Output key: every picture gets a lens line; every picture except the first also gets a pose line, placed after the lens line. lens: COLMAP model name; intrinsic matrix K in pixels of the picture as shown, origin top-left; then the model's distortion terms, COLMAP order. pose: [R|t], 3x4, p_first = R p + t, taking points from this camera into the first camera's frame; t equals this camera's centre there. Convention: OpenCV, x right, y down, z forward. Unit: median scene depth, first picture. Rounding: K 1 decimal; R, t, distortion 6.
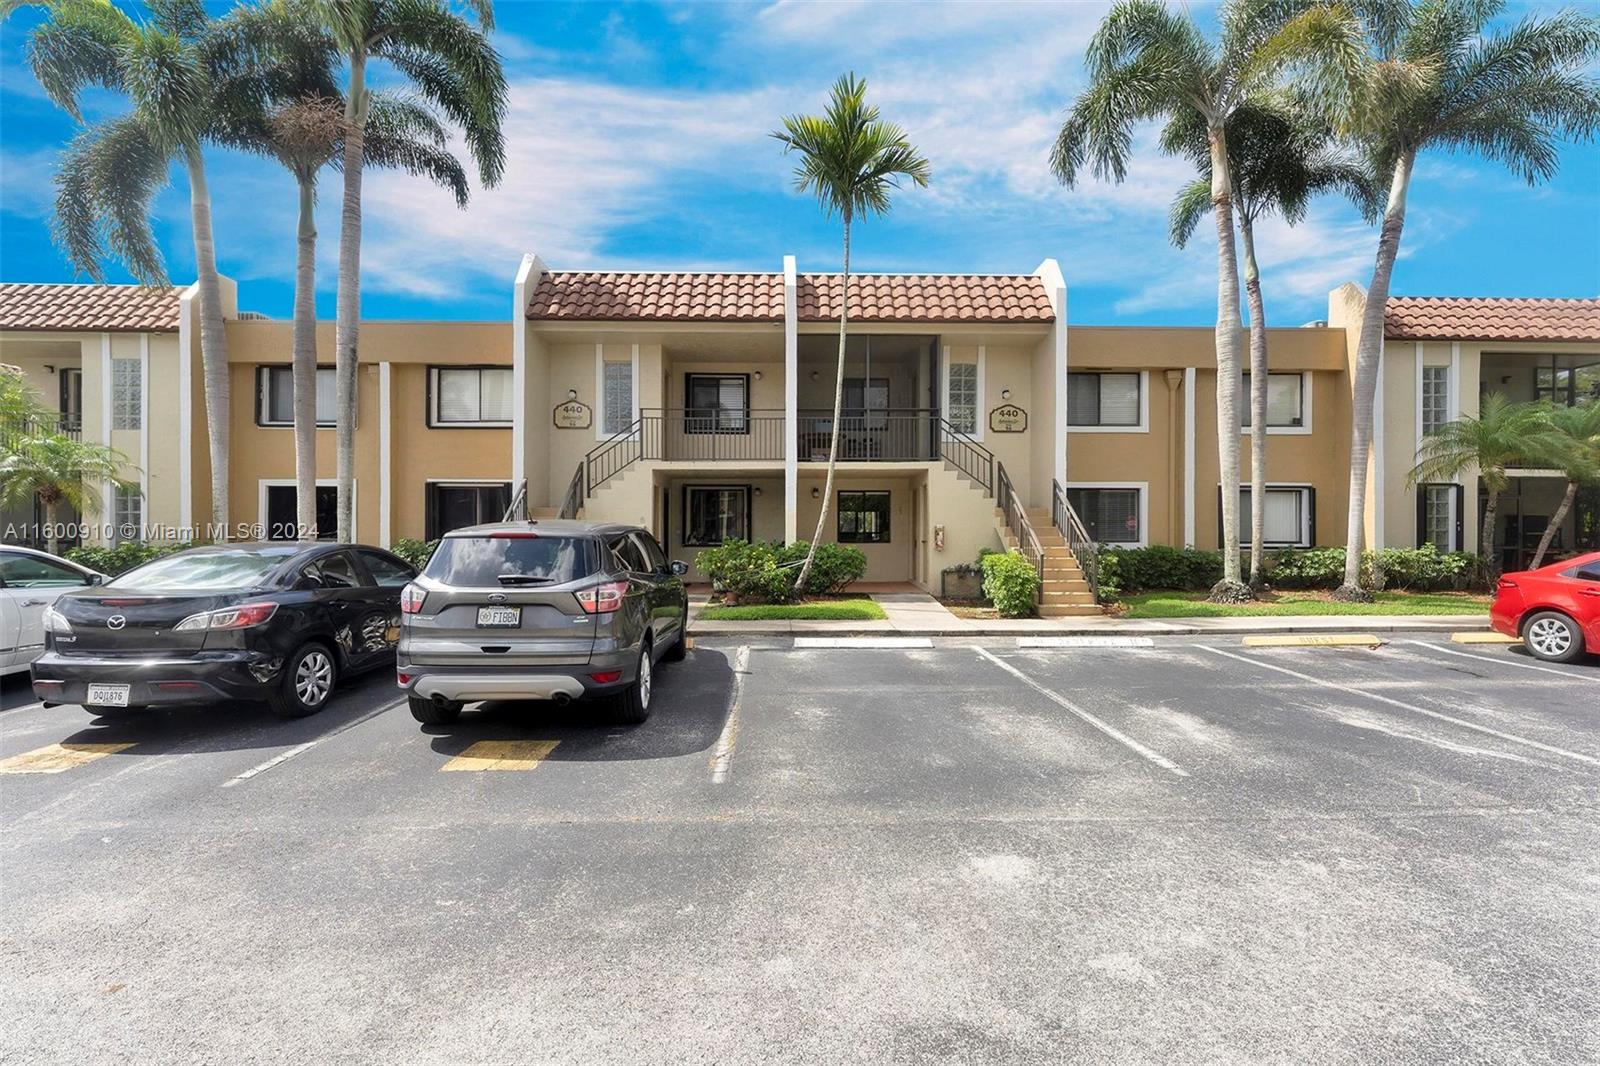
lens RADIAL K [[678.4, 0, 800.0], [0, 678.4, 533.0], [0, 0, 1]] dist [-0.004826, -0.000494]
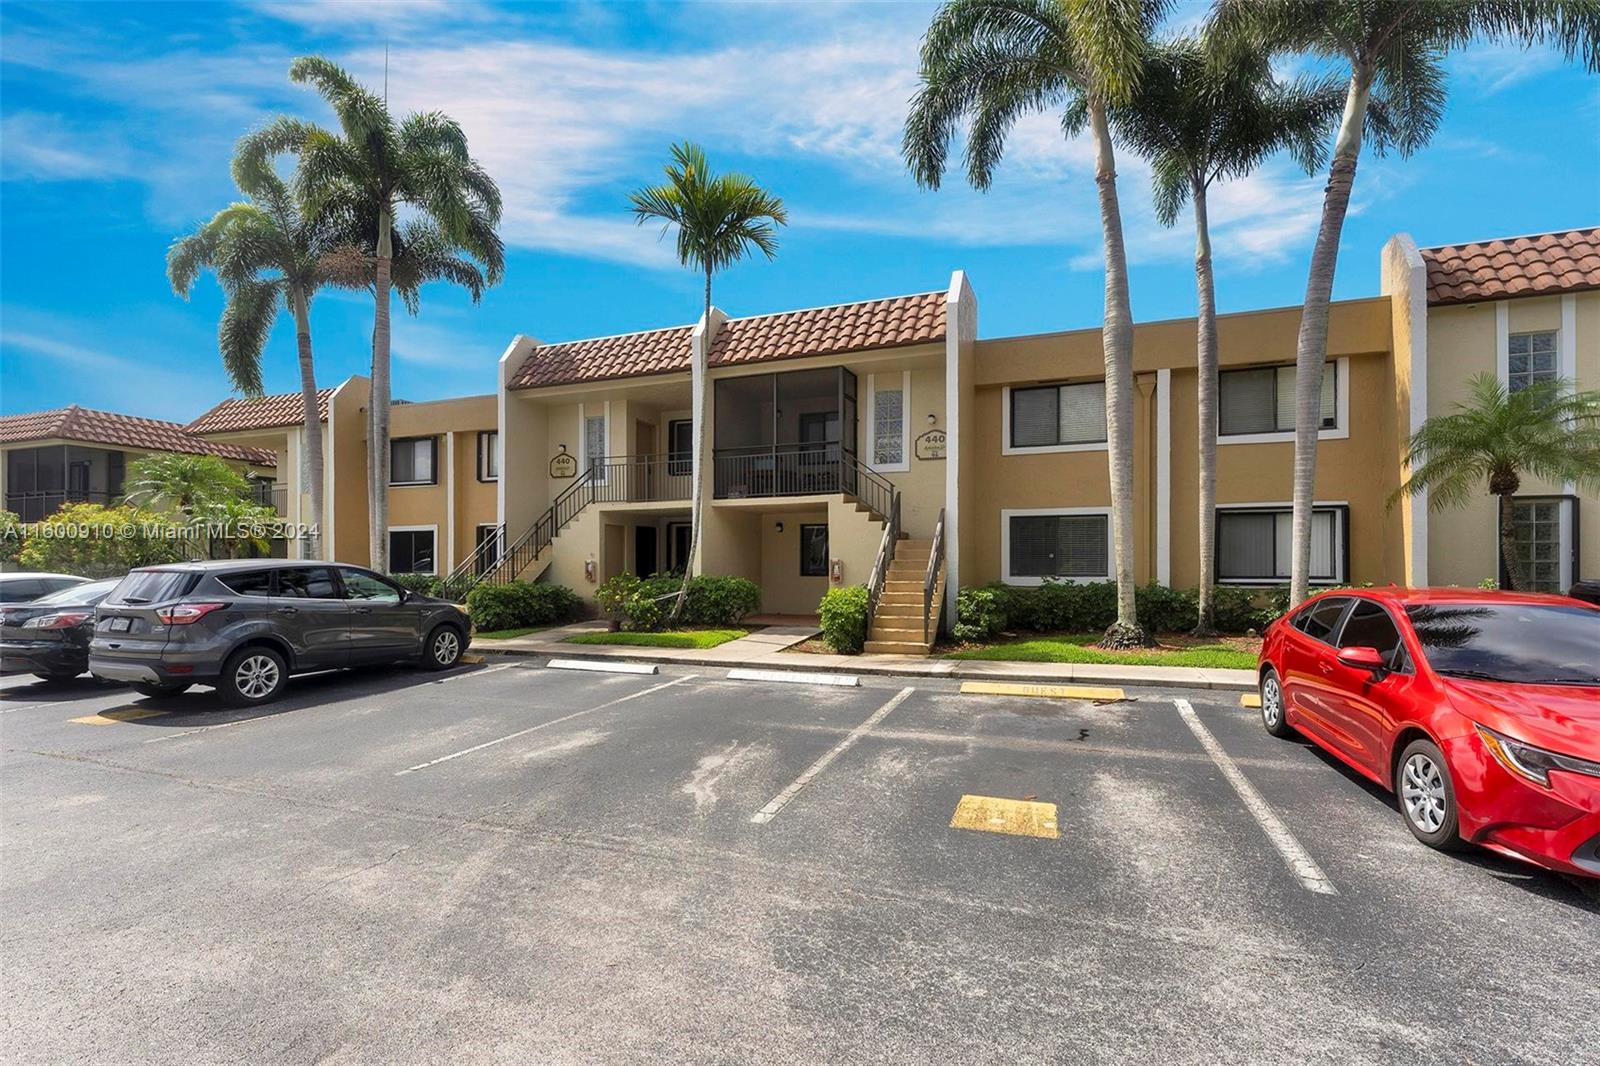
lens RADIAL K [[703.4, 0, 798.2], [0, 703.4, 562.3], [0, 0, 1]] dist [-0.010625, -0.000226]
pose [[0.927413, -0.002939, -0.374029, 0.525801], [0.002924, 0.999996, -0.000608, -0.006177], [0.374029, -0.000530, 0.927417, 0.029493]]
